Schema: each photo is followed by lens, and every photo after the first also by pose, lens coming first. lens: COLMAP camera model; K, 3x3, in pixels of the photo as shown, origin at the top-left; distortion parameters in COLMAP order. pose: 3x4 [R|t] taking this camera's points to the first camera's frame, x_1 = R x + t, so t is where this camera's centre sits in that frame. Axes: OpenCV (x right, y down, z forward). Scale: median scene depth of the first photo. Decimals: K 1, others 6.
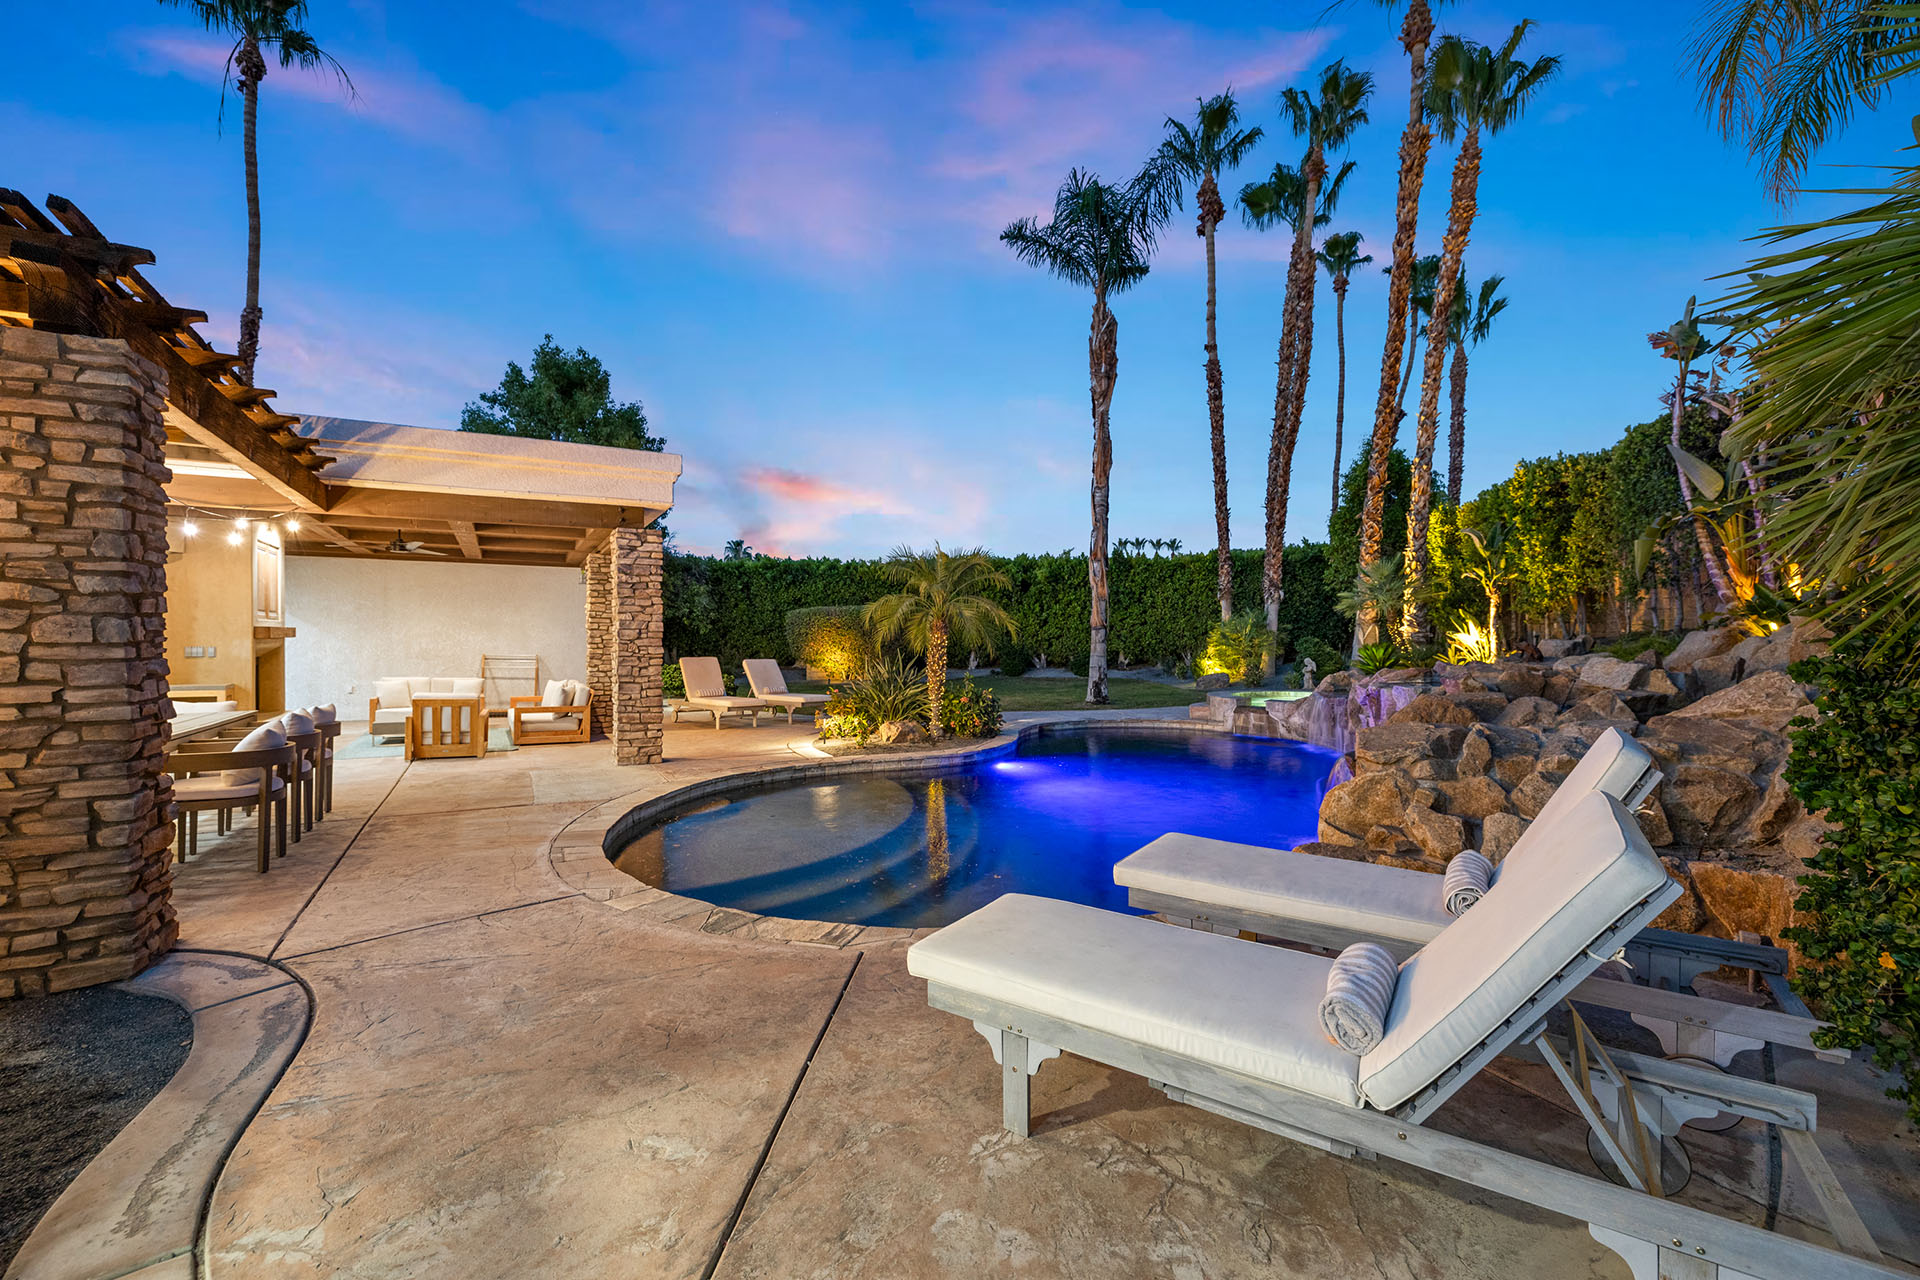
lens RADIAL K [[802.8, 0, 957.5], [0, 802.8, 635.2], [0, 0, 1]] dist [0.001845, -0.000182]
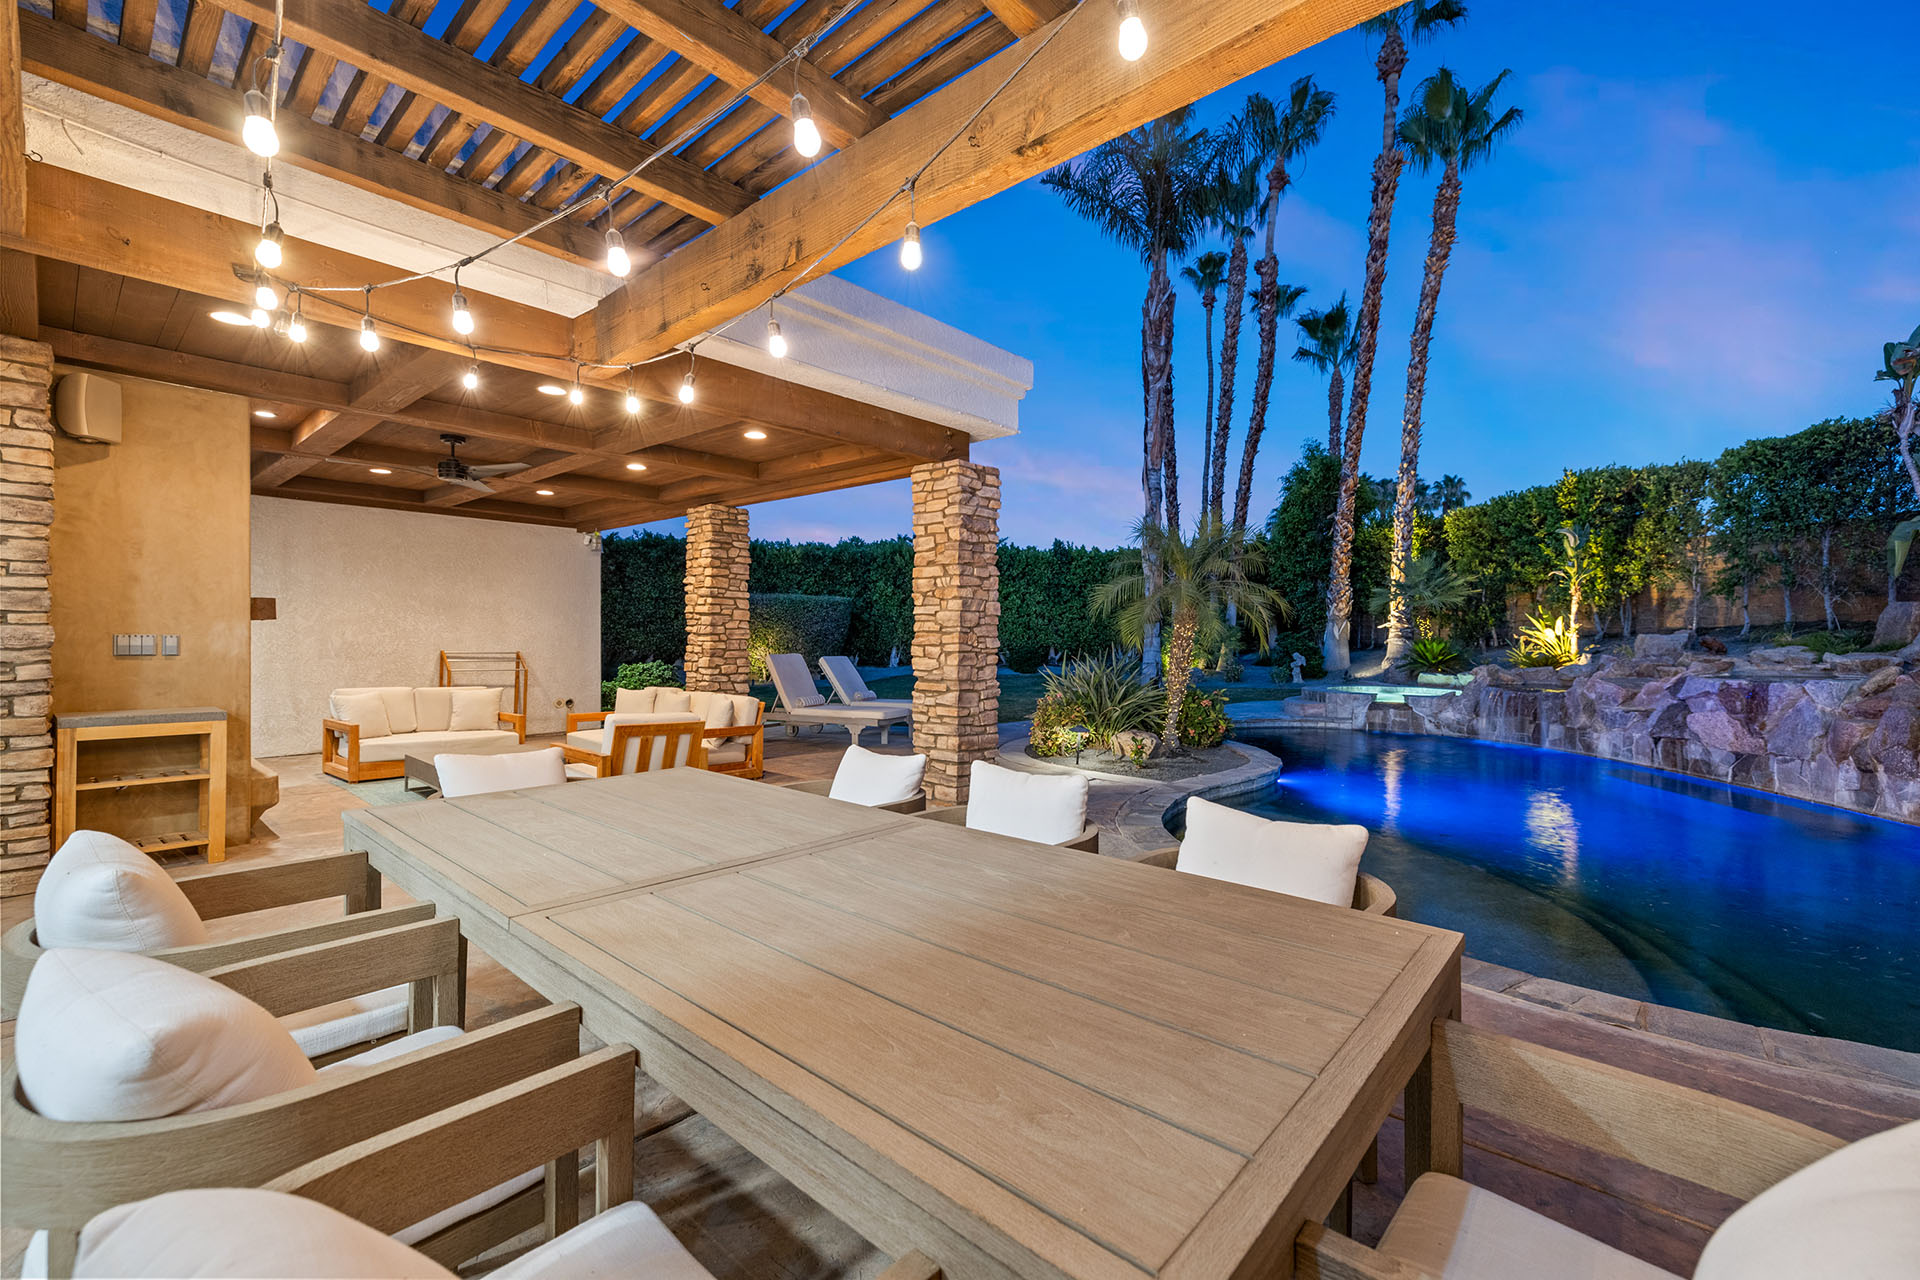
lens RADIAL K [[802.8, 0, 960.8], [0, 802.8, 638.3], [0, 0, 1]] dist [0.001845, -0.000182]
pose [[0.944388, 0.002755, 0.328821, -0.395197], [-0.005478, 0.999958, 0.007356, 0.006303], [-0.328787, -0.008748, 0.944363, 0.227170]]
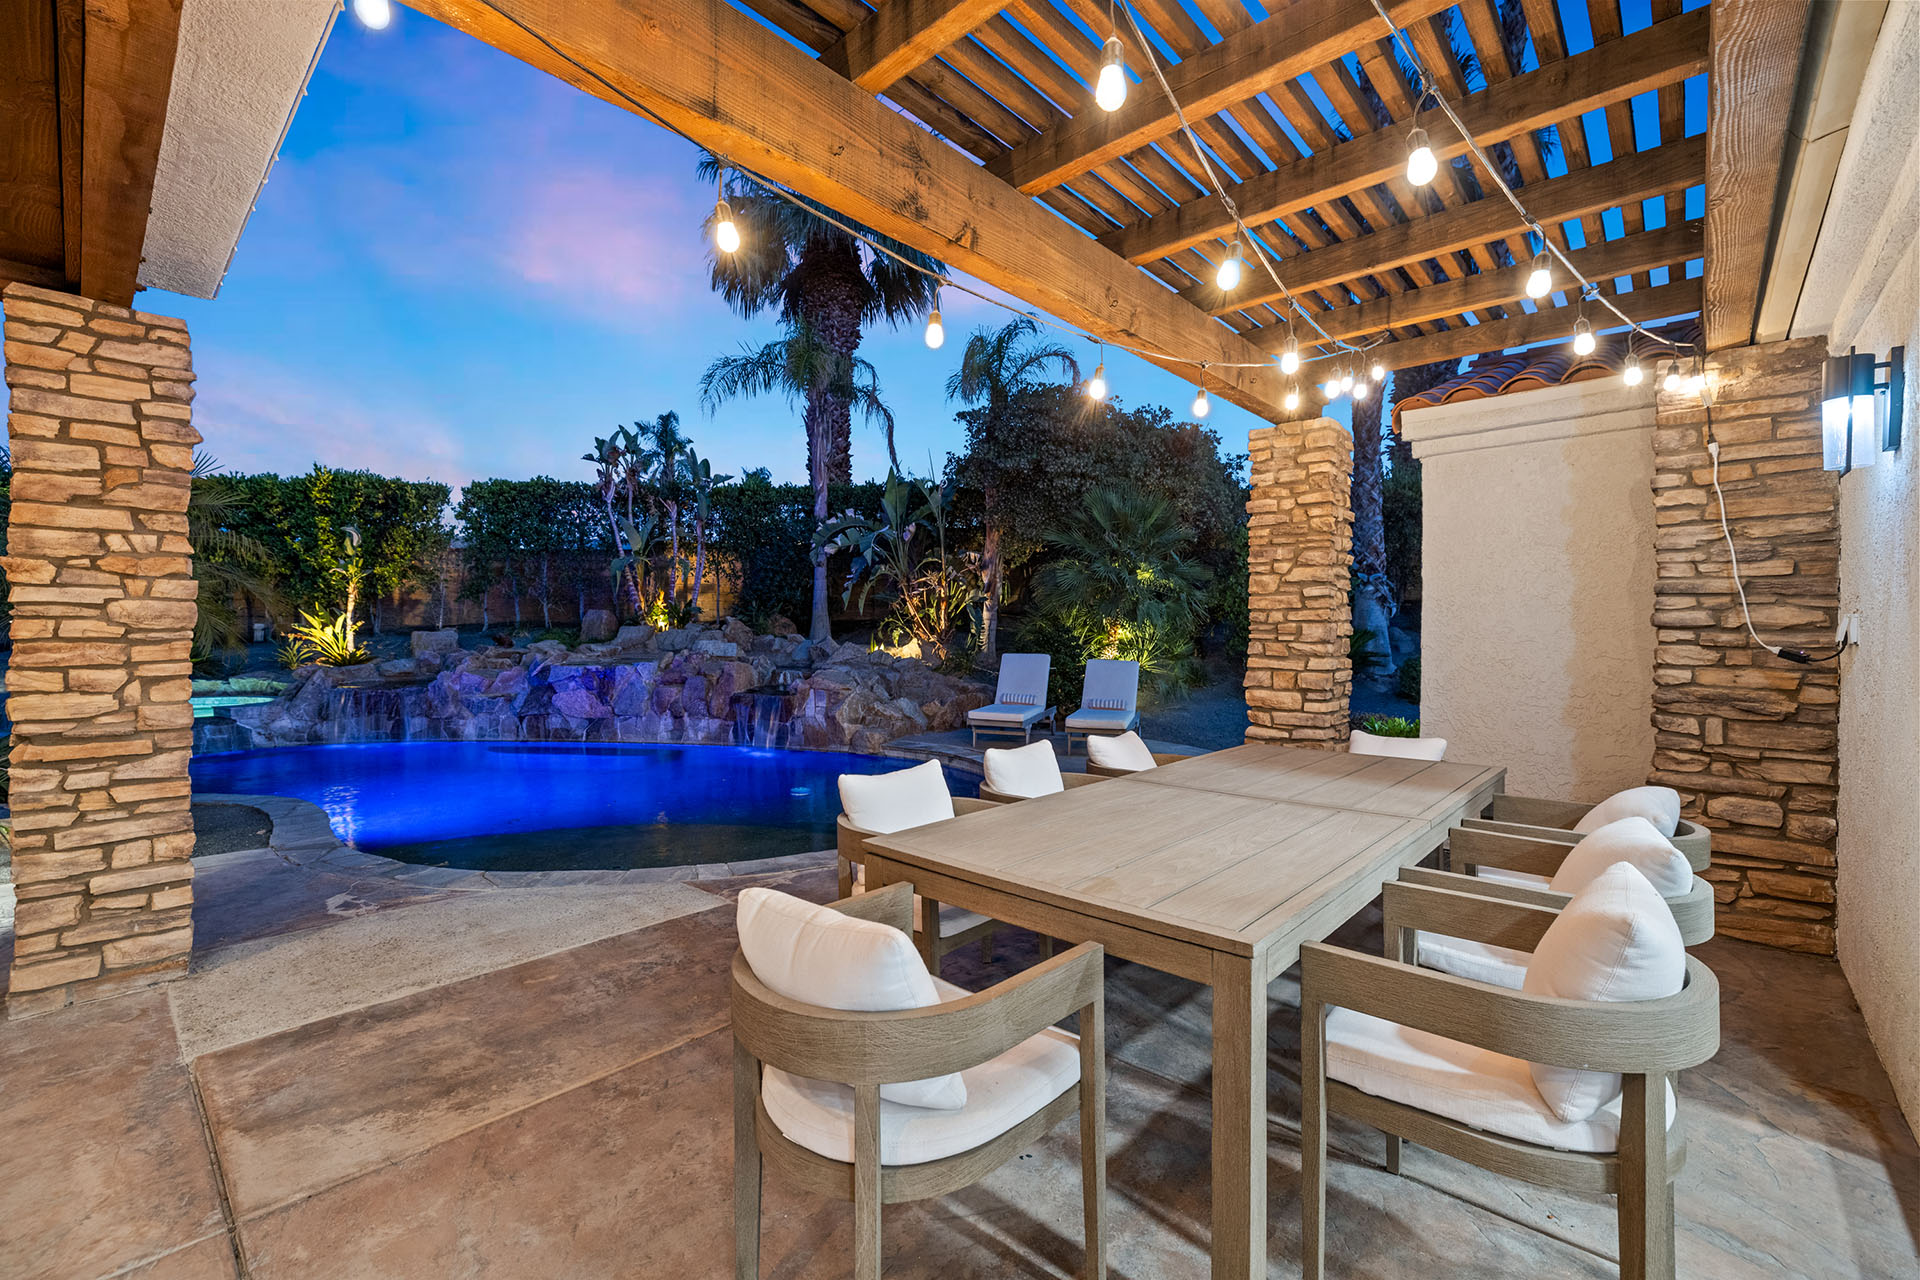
lens RADIAL K [[802.8, 0, 961.6], [0, 802.8, 639.4], [0, 0, 1]] dist [0.001845, -0.000182]
pose [[-0.314261, -0.009323, 0.949291, -0.543448], [-0.001638, 0.999956, 0.009278, 0.003590], [-0.949335, 0.001361, -0.314262, 0.485885]]
